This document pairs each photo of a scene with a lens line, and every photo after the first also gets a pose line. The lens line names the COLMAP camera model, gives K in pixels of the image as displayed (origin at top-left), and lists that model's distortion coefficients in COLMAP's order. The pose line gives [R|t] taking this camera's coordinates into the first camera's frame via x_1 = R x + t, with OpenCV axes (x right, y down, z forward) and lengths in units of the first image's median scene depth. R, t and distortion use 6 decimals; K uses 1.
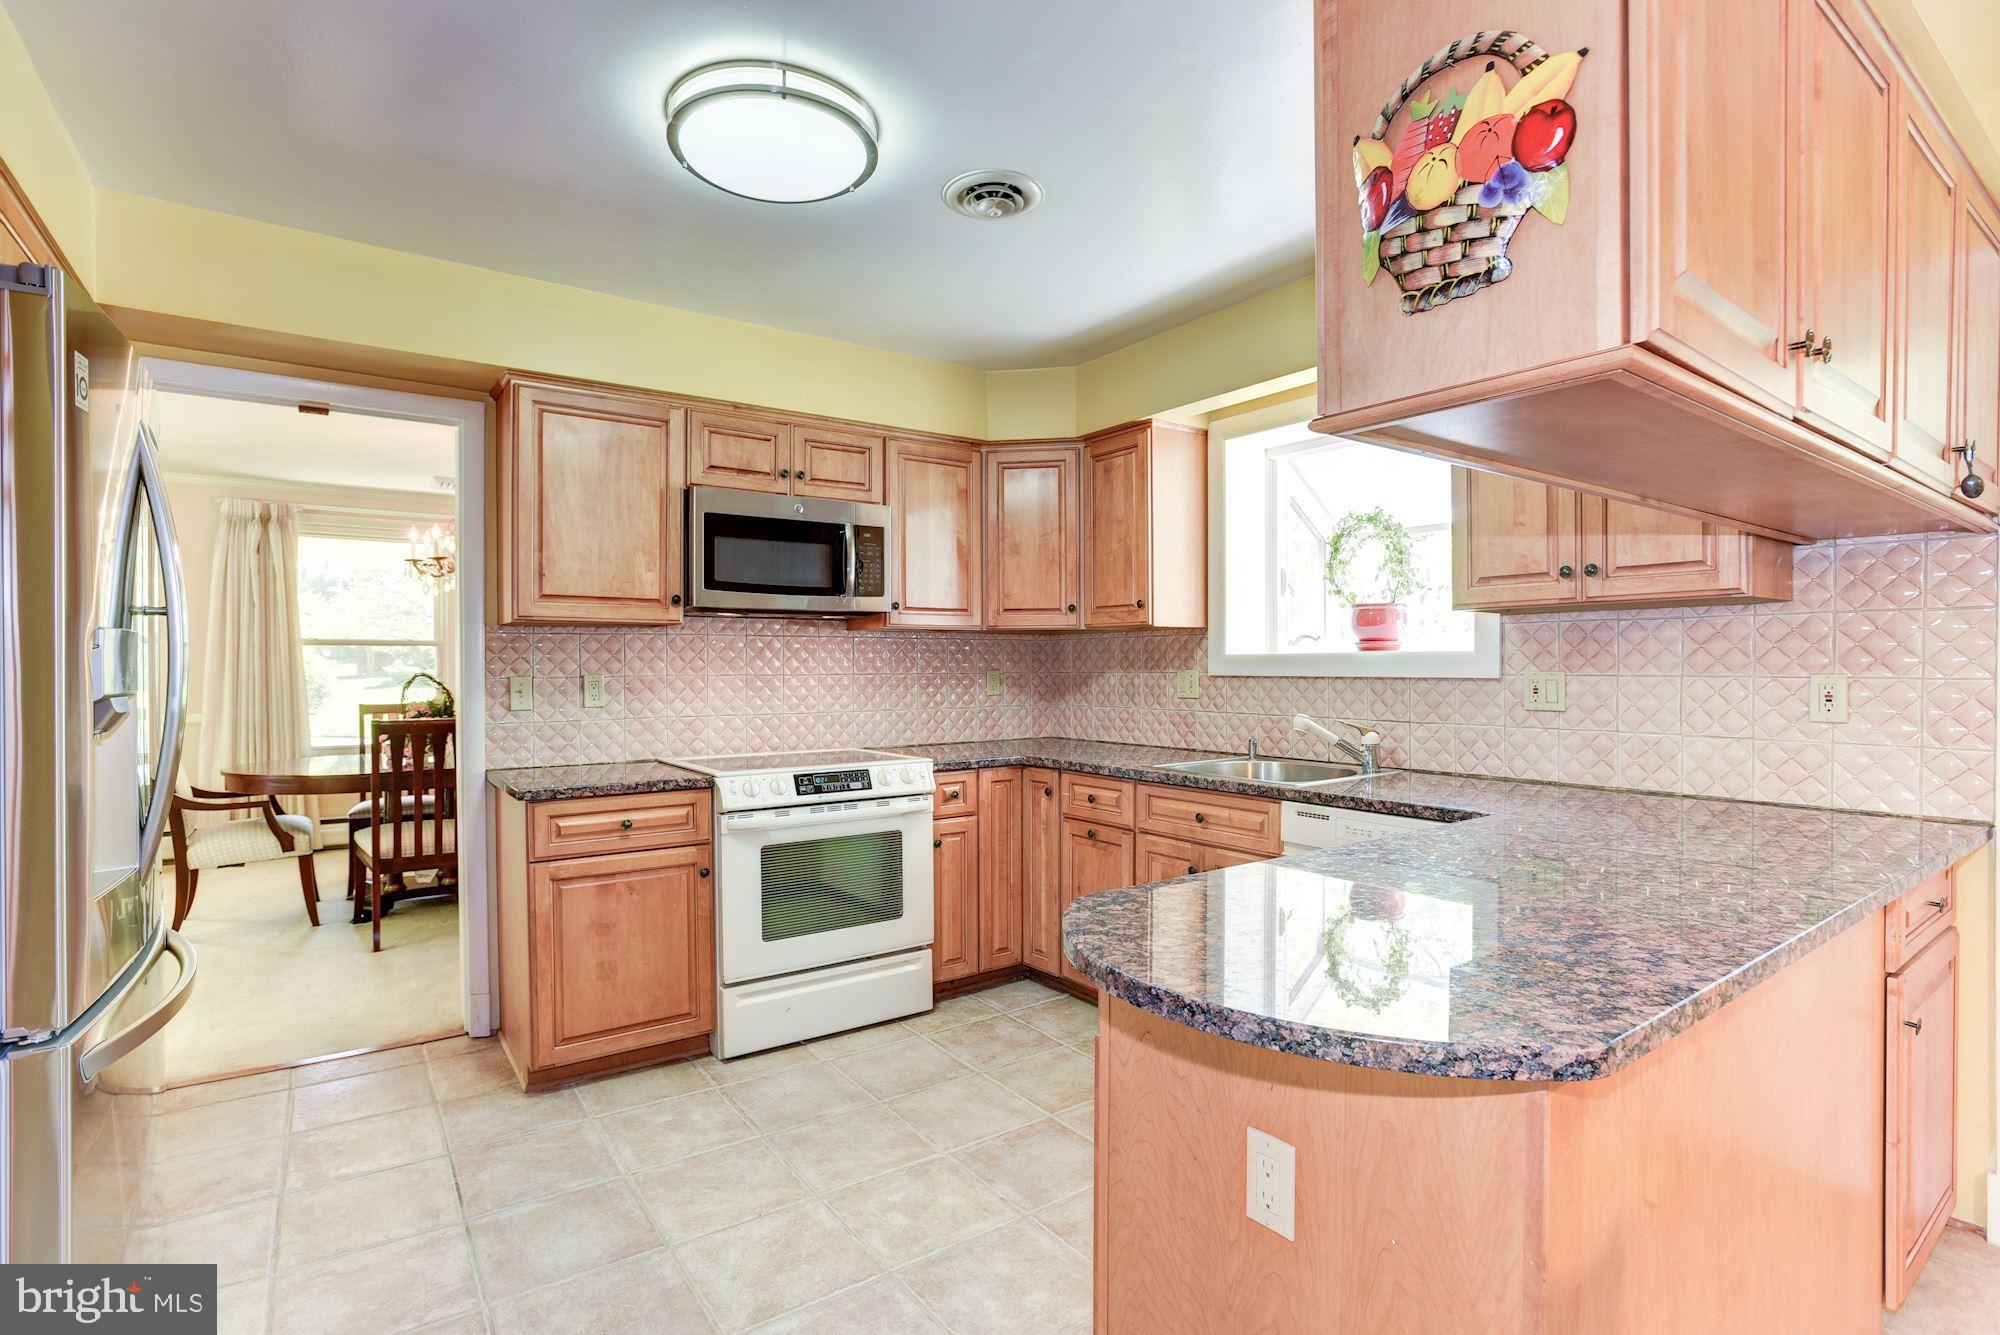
lens RADIAL K [[955.2, 0, 1006.6], [0, 955.2, 678.6], [0, 0, 1]] dist [-0.040908, 0.012961]
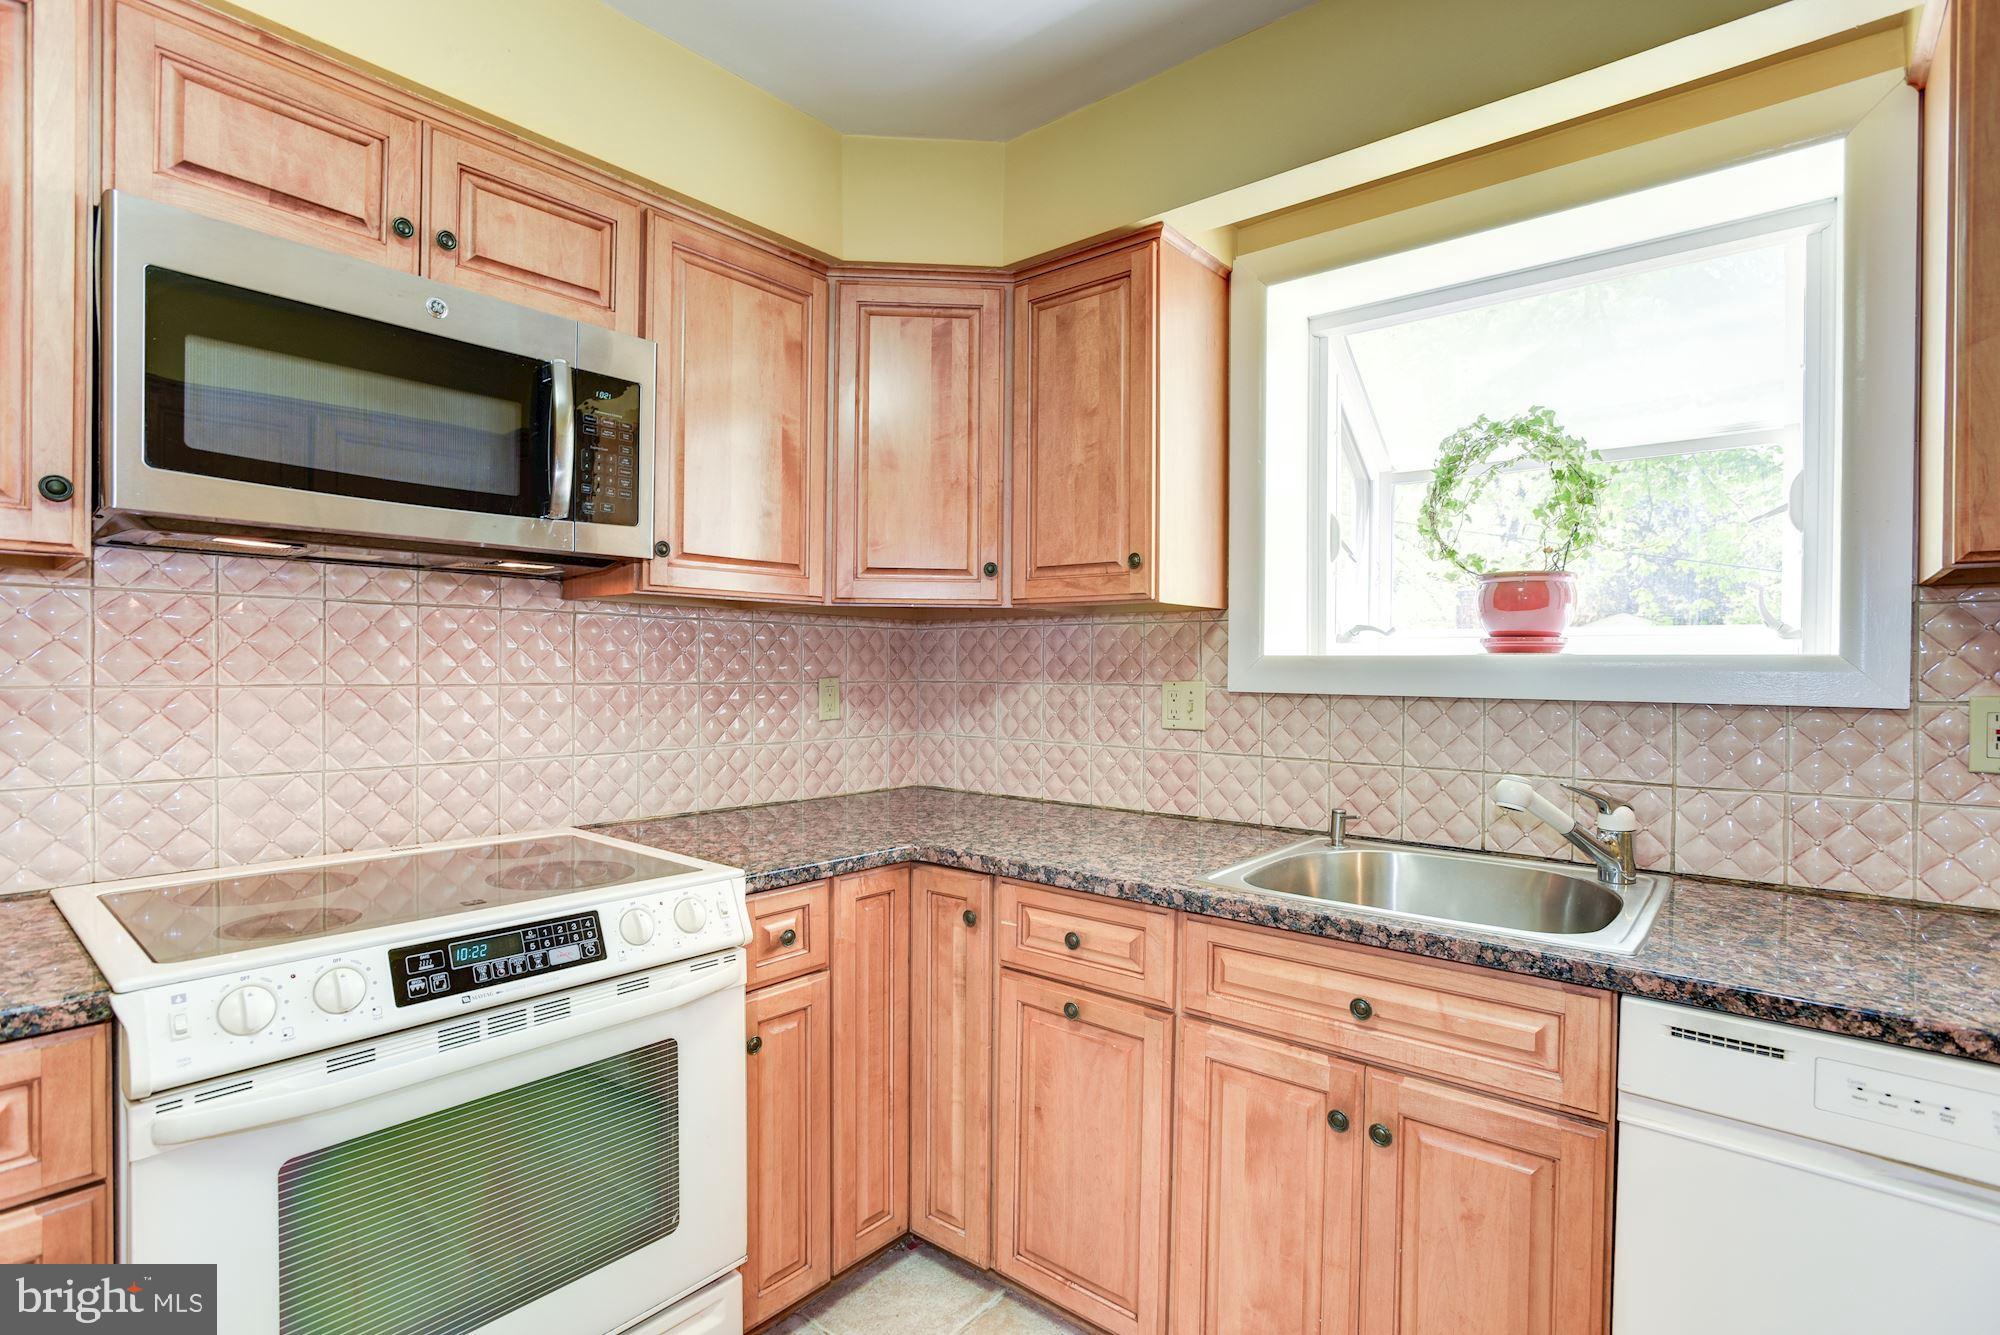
lens RADIAL K [[955.2, 0, 995.1], [0, 955.2, 680.0], [0, 0, 1]] dist [-0.040908, 0.012961]
pose [[0.972360, 0.008613, 0.233330, -0.064469], [-0.008398, 0.999963, -0.001915, -0.008615], [-0.233338, -0.000098, 0.972396, 0.493461]]
